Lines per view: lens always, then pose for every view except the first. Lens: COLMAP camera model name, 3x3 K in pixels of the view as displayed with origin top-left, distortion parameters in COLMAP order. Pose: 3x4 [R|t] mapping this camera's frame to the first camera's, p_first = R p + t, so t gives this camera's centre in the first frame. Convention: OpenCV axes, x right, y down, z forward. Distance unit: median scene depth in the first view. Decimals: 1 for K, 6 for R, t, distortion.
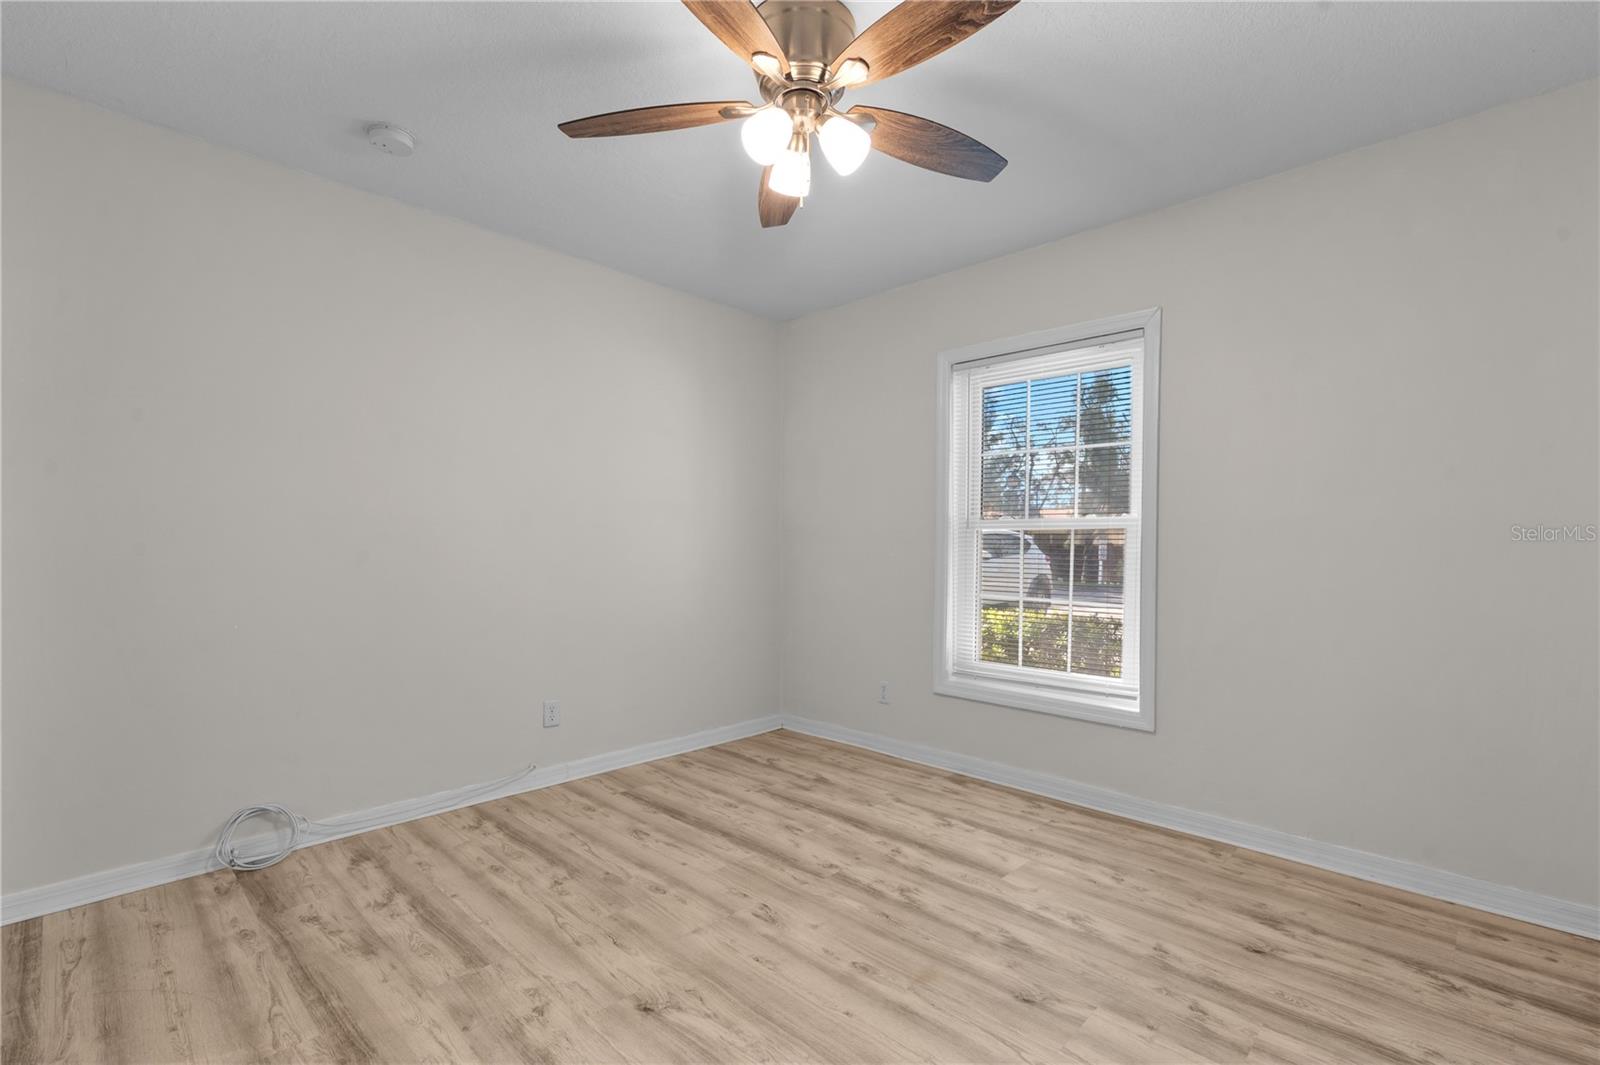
lens RADIAL K [[713.9, 0, 793.4], [0, 713.9, 540.4], [0, 0, 1]] dist [0.001931, 0.000070]
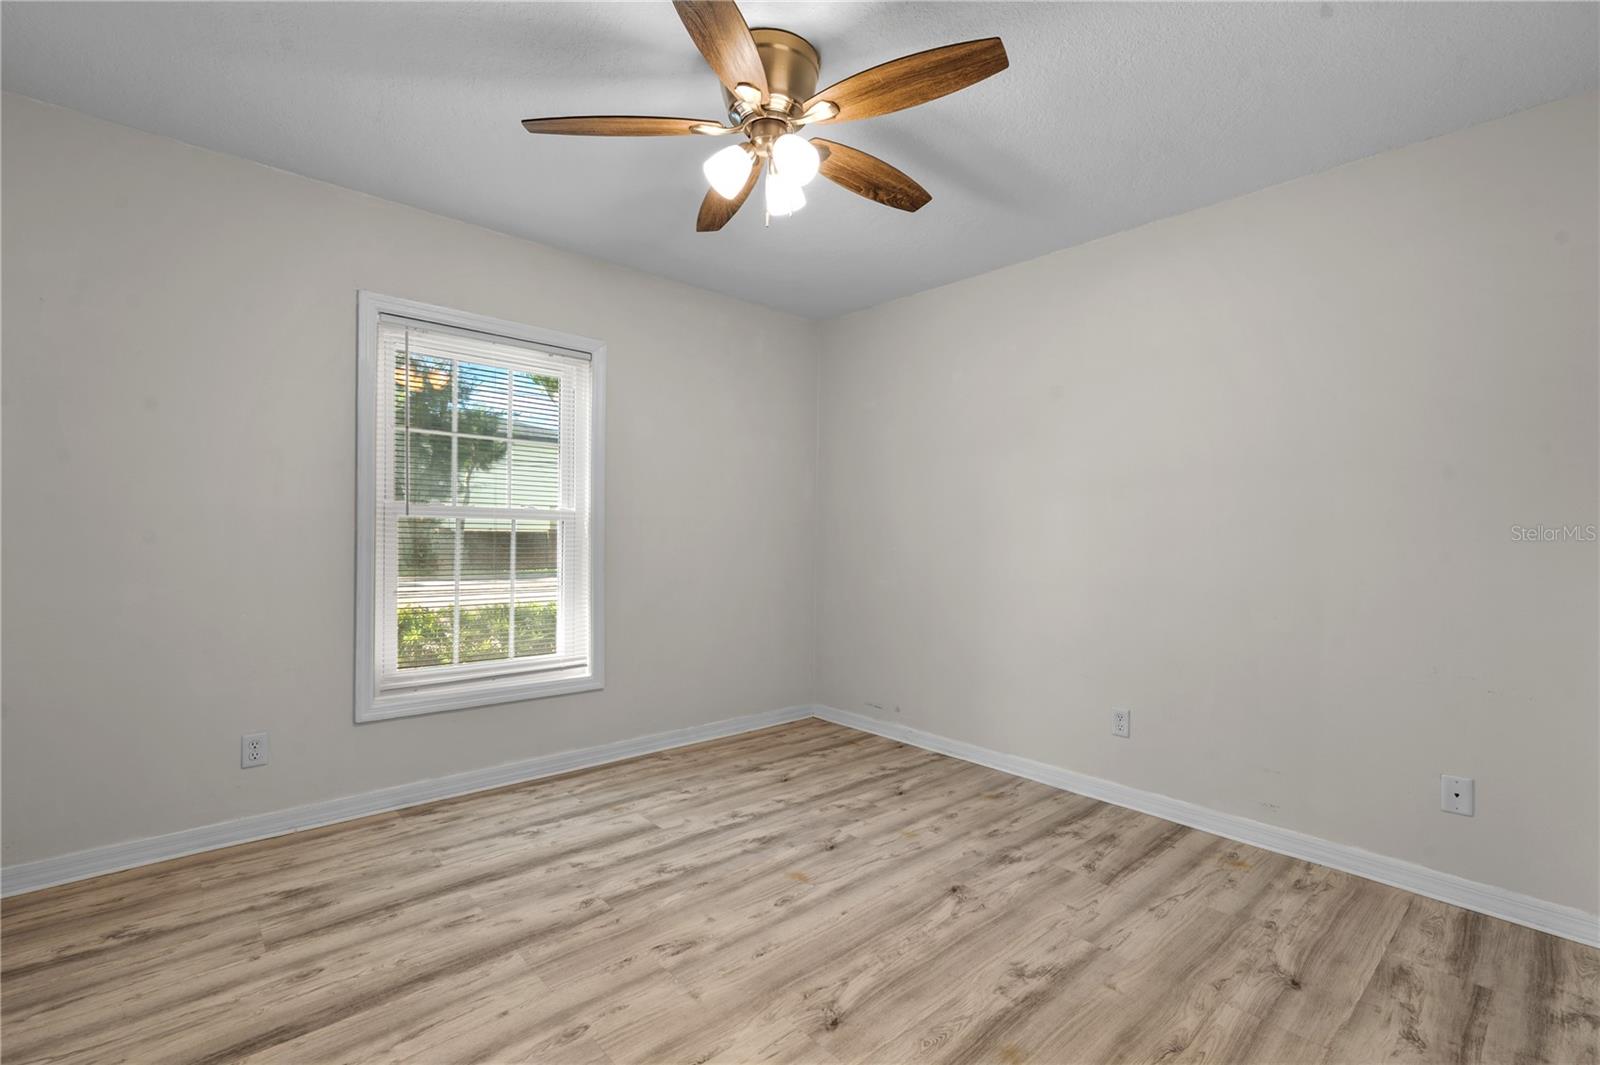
lens RADIAL K [[713.9, 0, 805.5], [0, 713.9, 505.7], [0, 0, 1]] dist [0.001931, 0.000070]
pose [[0.068432, 0.037413, 0.996954, -0.852339], [-0.011833, 0.999257, -0.036687, -0.001788], [-0.997586, -0.009286, 0.068824, 0.702064]]
